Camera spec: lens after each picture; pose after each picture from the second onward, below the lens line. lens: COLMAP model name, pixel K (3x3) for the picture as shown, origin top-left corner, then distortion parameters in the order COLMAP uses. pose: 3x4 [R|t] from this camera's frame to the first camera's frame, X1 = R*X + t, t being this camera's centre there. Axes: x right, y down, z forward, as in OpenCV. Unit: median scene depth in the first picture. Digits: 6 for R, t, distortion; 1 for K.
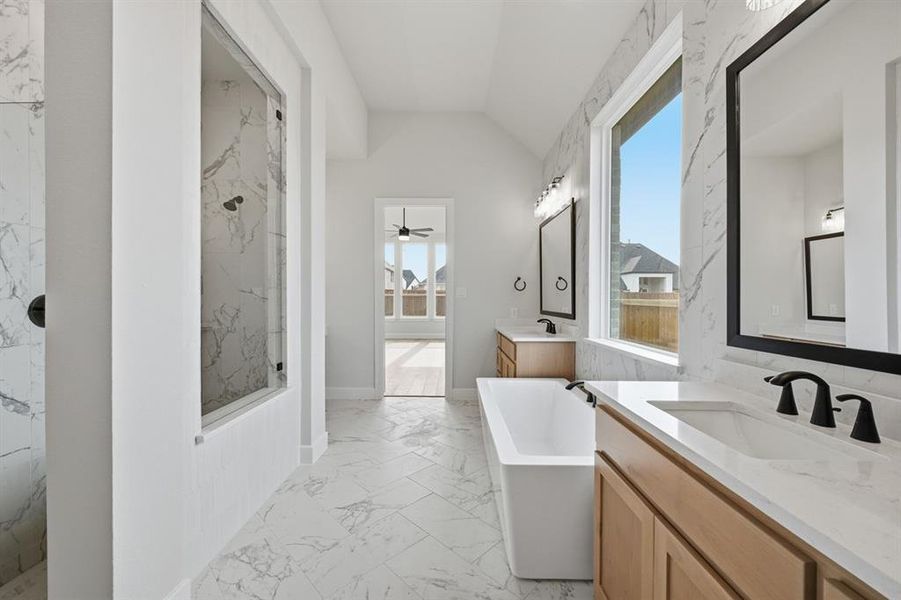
lens RADIAL K [[355.3, 0, 449.3], [0, 355.3, 298.8], [0, 0, 1]] dist [0.000575, 0.000230]
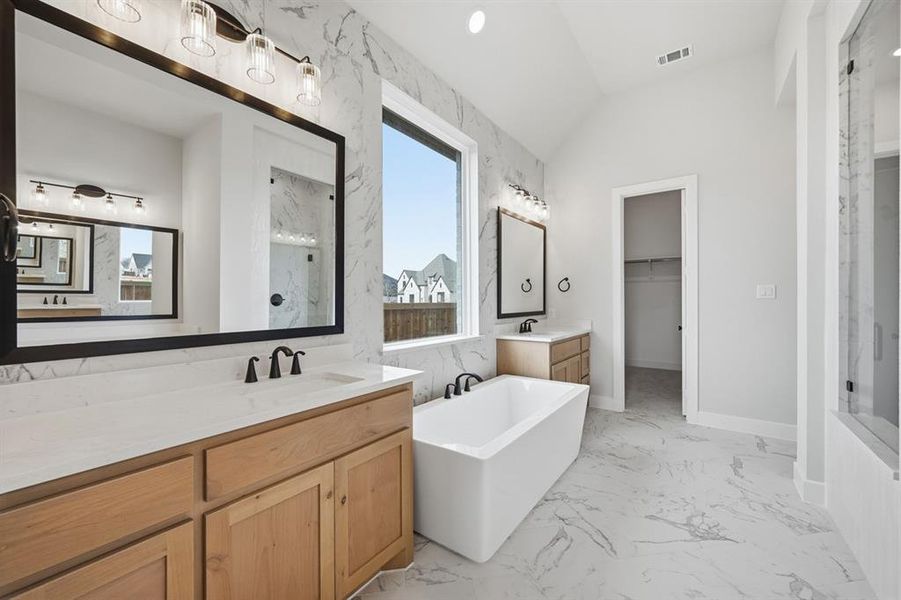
lens RADIAL K [[355.3, 0, 449.4], [0, 355.3, 302.9], [0, 0, 1]] dist [0.000575, 0.000230]
pose [[-0.810870, -0.004021, 0.585213, -0.262041], [-0.001732, 0.999989, 0.004472, 0.002113], [-0.585224, 0.002612, -0.810867, 2.176126]]
